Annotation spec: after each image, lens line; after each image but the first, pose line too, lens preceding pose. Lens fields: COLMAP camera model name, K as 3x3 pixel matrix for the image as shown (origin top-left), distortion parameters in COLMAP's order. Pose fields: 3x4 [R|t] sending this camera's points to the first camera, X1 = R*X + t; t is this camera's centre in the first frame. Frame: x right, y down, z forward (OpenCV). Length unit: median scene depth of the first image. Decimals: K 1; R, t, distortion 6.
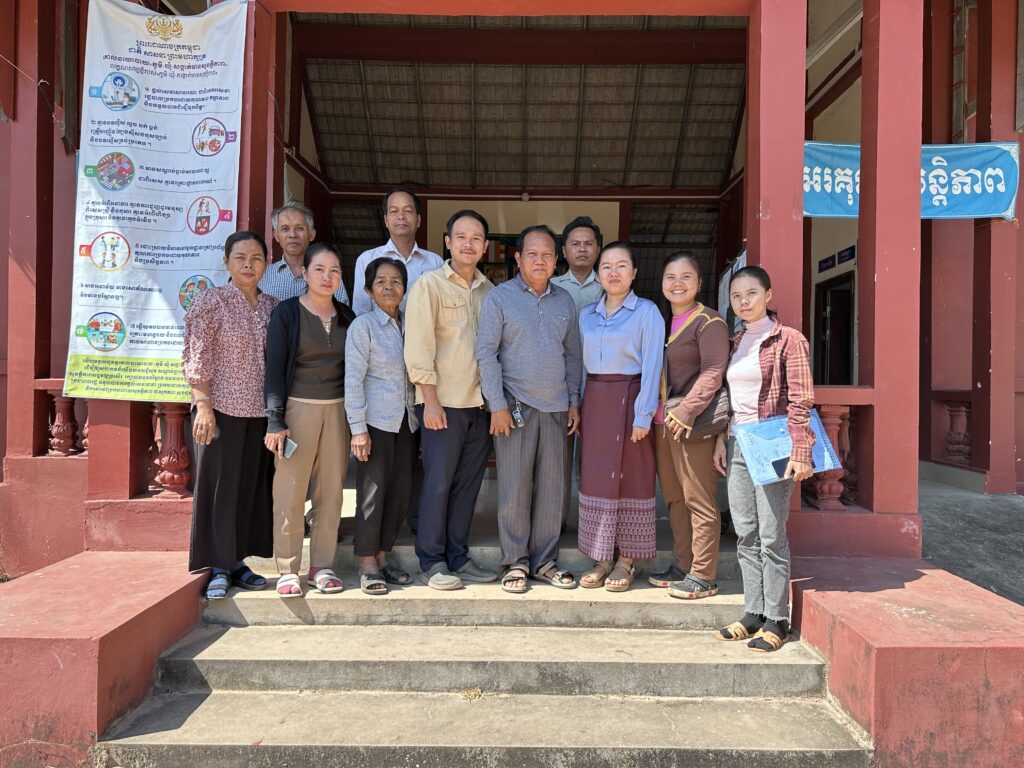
lens RADIAL K [[715.3, 0, 515.1], [0, 715.3, 382.0], [0, 0, 1]] dist [0.034986, -0.030241]
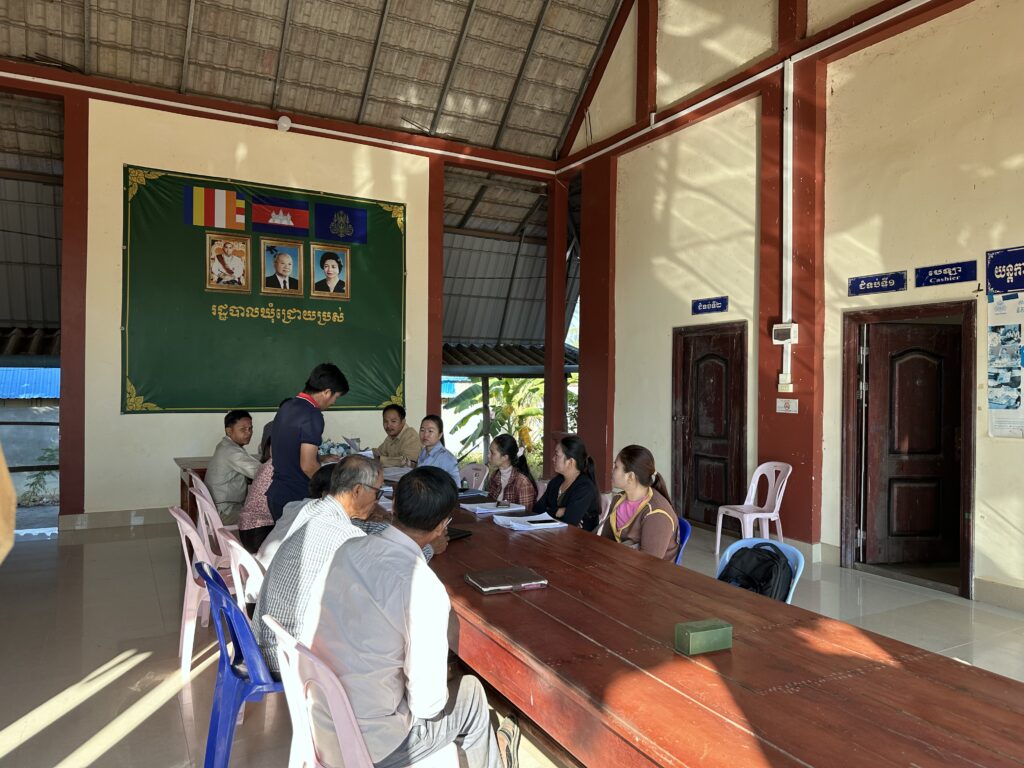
lens RADIAL K [[715.3, 0, 504.2], [0, 715.3, 385.2], [0, 0, 1]] dist [0.034986, -0.030241]
pose [[0.876159, 0.001389, 0.482020, -0.112598], [-0.009199, 0.999862, 0.013839, -0.050827], [-0.481934, -0.016559, 0.876051, 0.382988]]
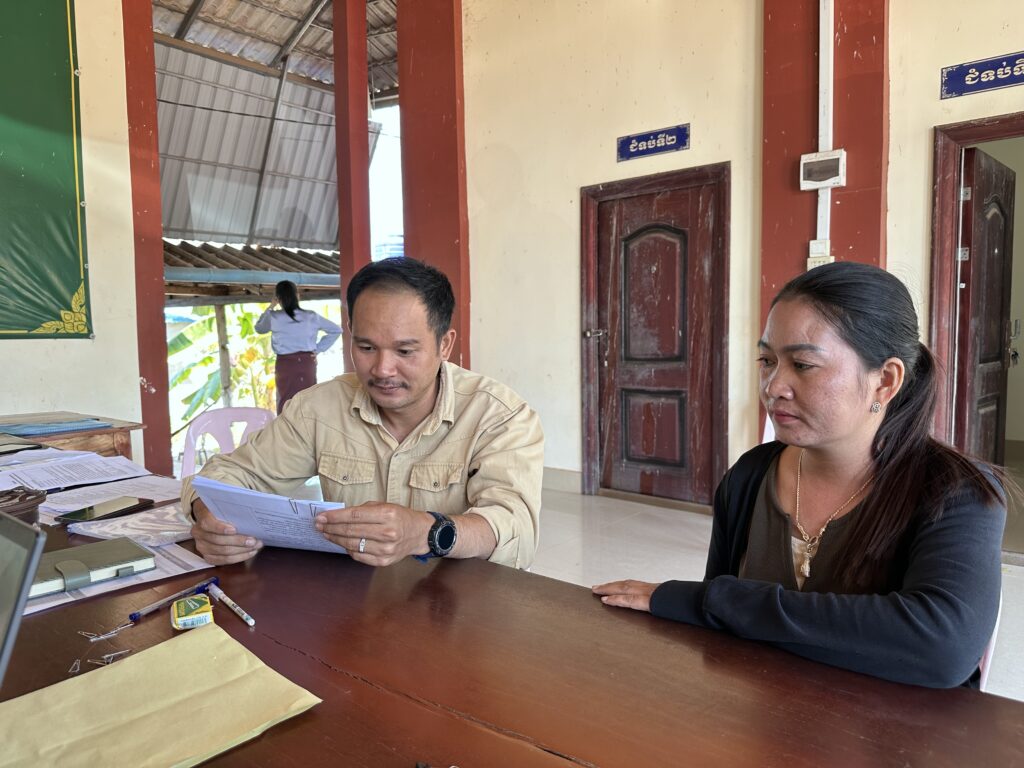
lens RADIAL K [[715.3, 0, 512.6], [0, 715.3, 388.6], [0, 0, 1]] dist [0.034986, -0.030241]
pose [[0.628598, -0.080341, 0.773570, -0.023455], [0.016593, 0.995809, 0.089938, -0.023744], [-0.777553, -0.043699, 0.627297, 0.616946]]
